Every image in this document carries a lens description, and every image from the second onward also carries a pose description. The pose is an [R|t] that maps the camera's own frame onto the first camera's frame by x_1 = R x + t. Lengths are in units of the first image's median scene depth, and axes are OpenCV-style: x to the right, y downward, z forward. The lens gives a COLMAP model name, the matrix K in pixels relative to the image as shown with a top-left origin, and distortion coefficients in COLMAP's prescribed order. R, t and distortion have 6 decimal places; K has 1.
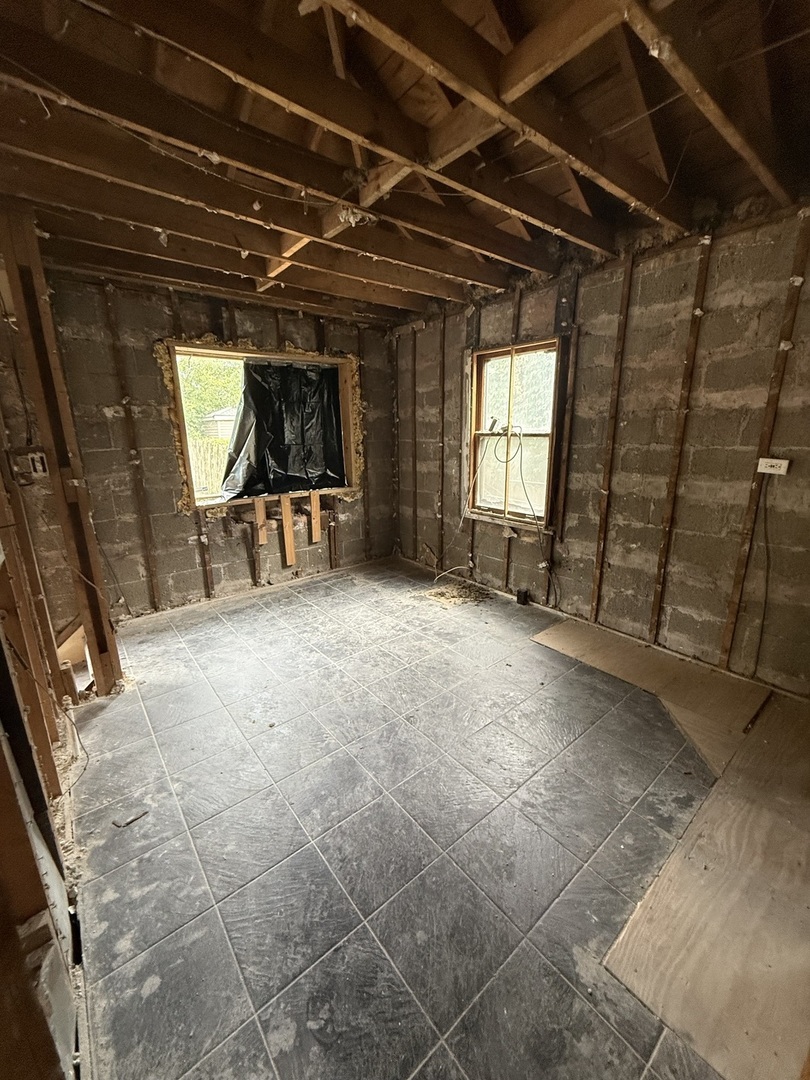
lens RADIAL K [[429.1, 0, 405.2], [0, 429.1, 534.9], [0, 0, 1]] dist [-0.000119, 0.000256]
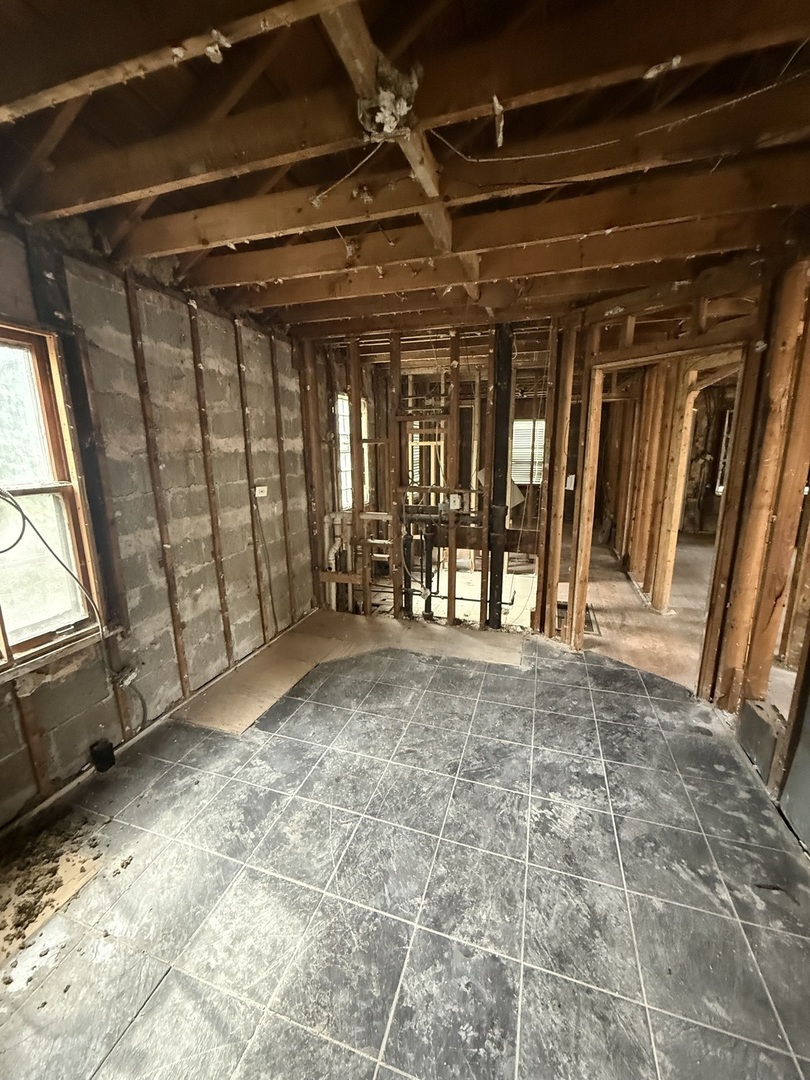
lens RADIAL K [[429.1, 0, 405.2], [0, 429.1, 534.9], [0, 0, 1]] dist [-0.000119, 0.000256]
pose [[-0.540900, -0.148486, 0.827877, -0.506514], [0.224527, 0.923083, 0.312259, -0.293763], [-0.810565, 0.354782, -0.465956, 1.059916]]
